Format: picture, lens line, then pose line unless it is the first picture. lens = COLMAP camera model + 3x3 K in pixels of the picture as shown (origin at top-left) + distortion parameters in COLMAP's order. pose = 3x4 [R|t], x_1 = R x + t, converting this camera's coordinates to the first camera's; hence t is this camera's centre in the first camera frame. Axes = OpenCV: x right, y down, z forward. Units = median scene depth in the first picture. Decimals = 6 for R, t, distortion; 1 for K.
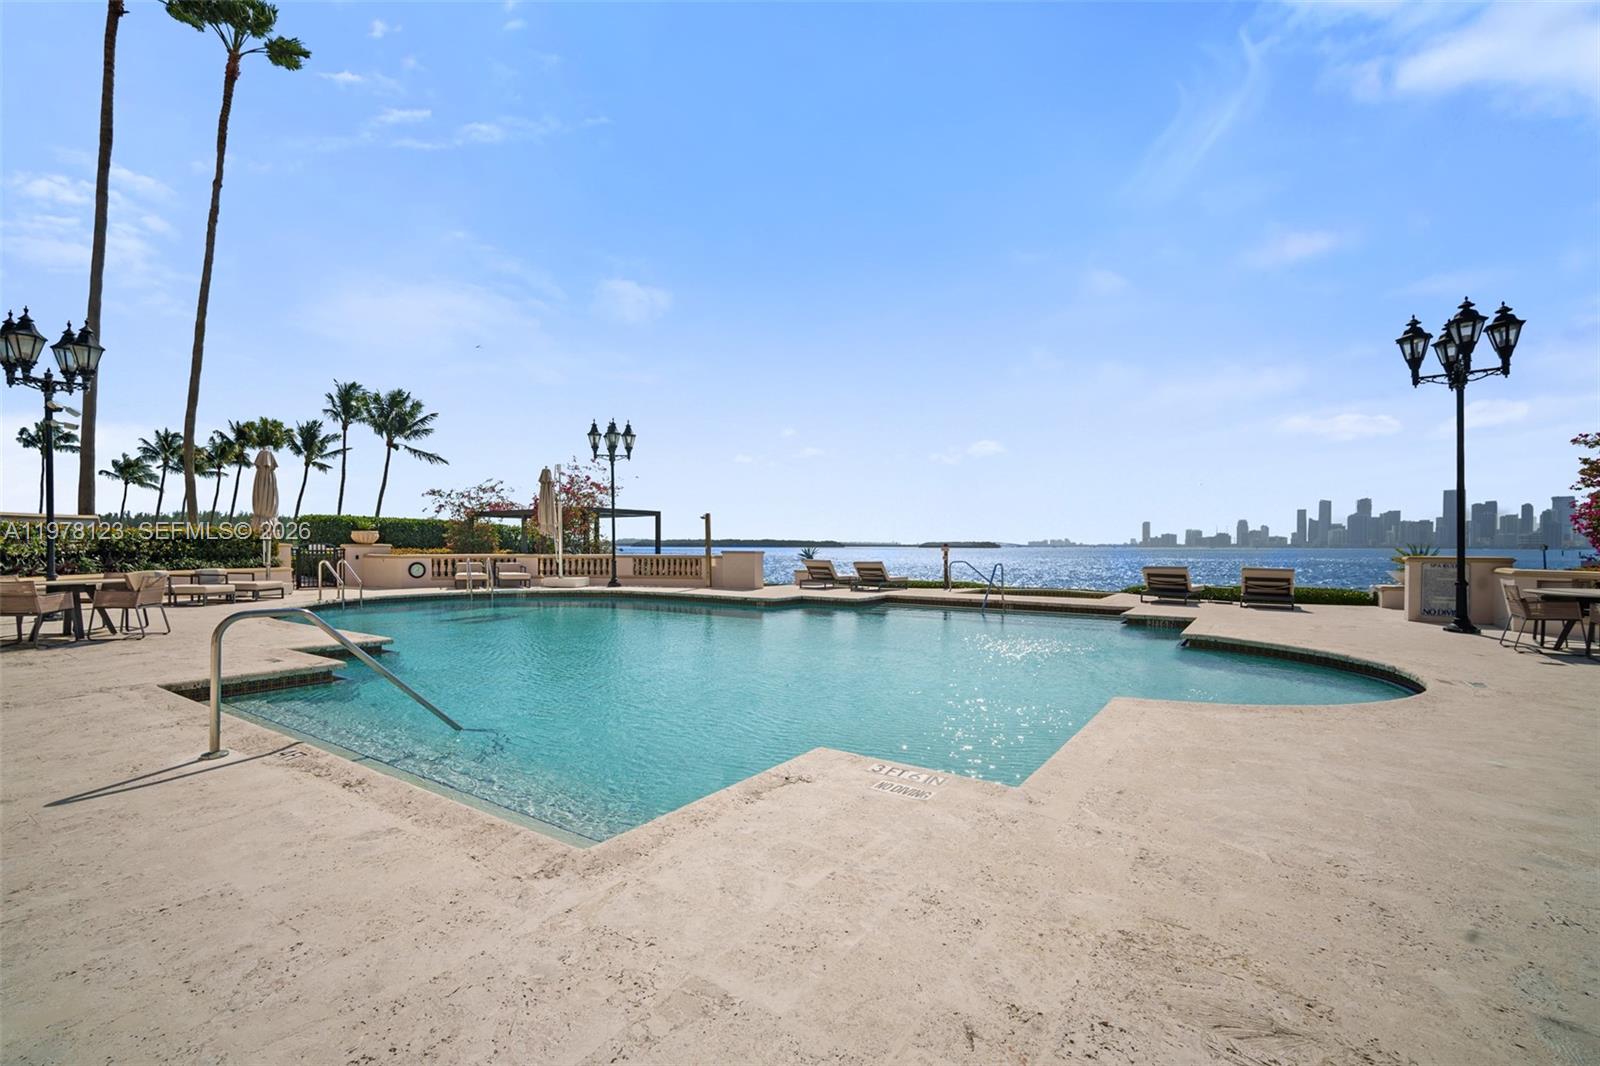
lens RADIAL K [[691.1, 0, 802.0], [0, 691.1, 536.6], [0, 0, 1]] dist [0.001187, 0.000067]
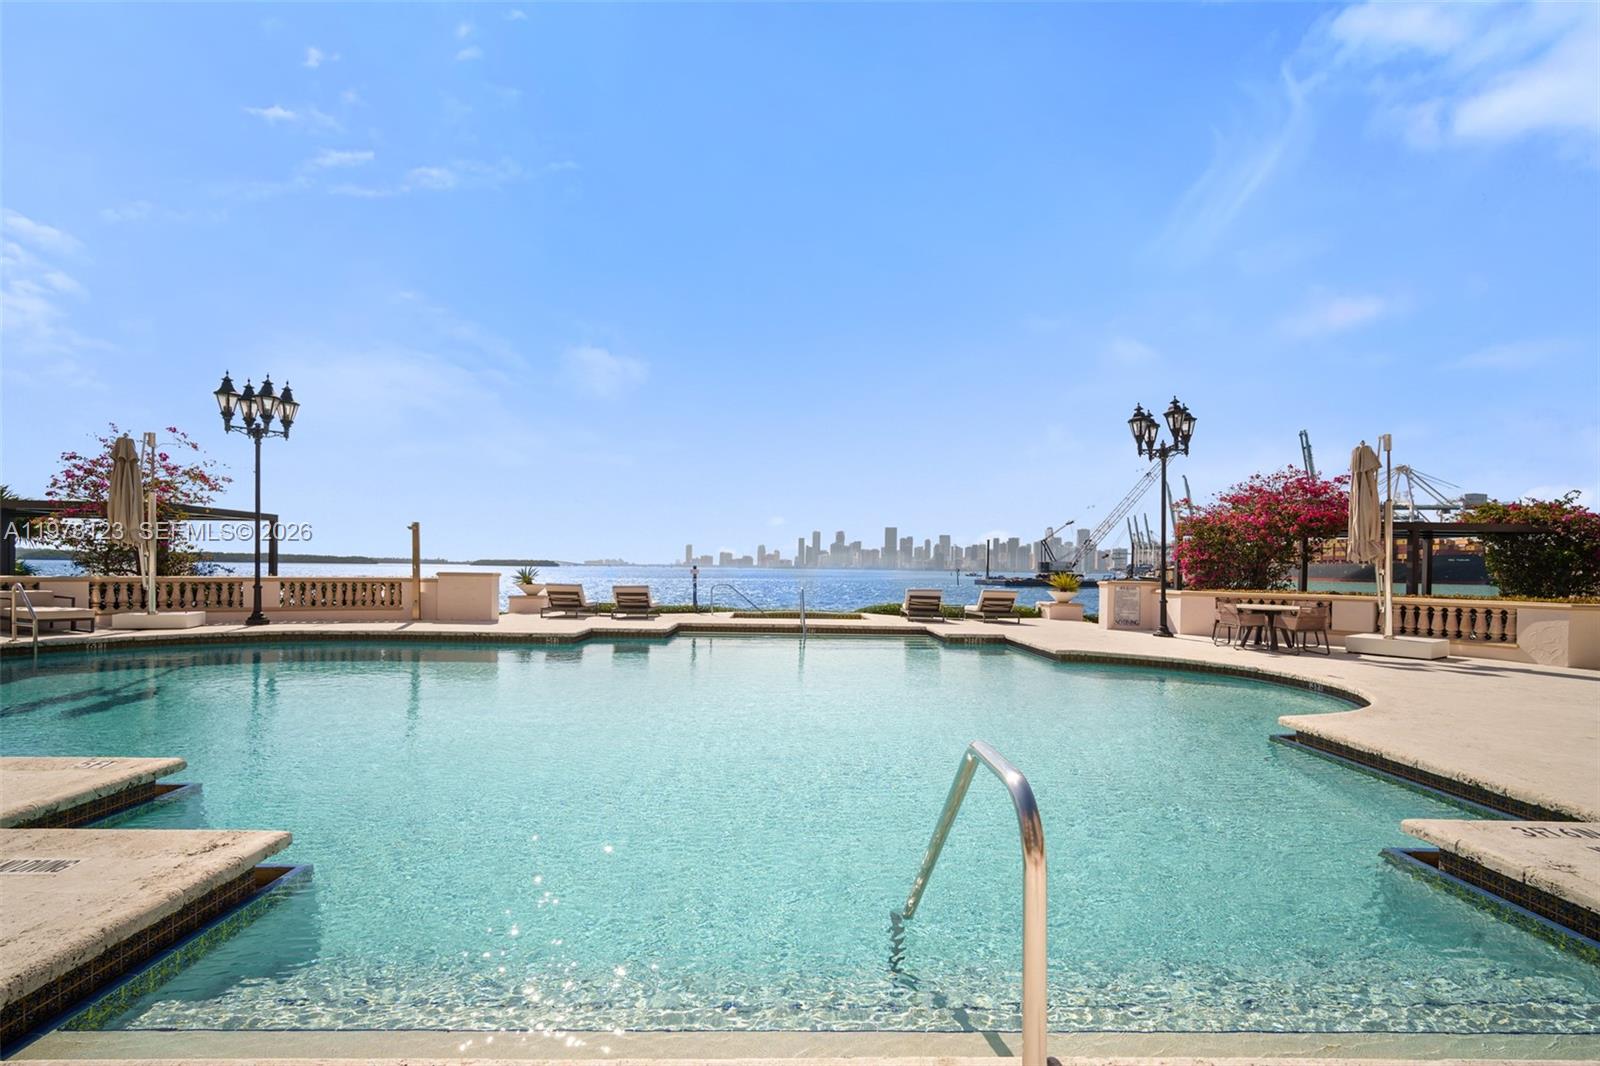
lens RADIAL K [[688.2, 0, 794.0], [0, 688.2, 537.5], [0, 0, 1]] dist [-0.007928, -0.000059]
pose [[0.817756, 0.034354, 0.574539, -0.229126], [-0.019396, 0.999295, -0.032146, -0.000754], [-0.575238, 0.015143, 0.817846, 0.155650]]
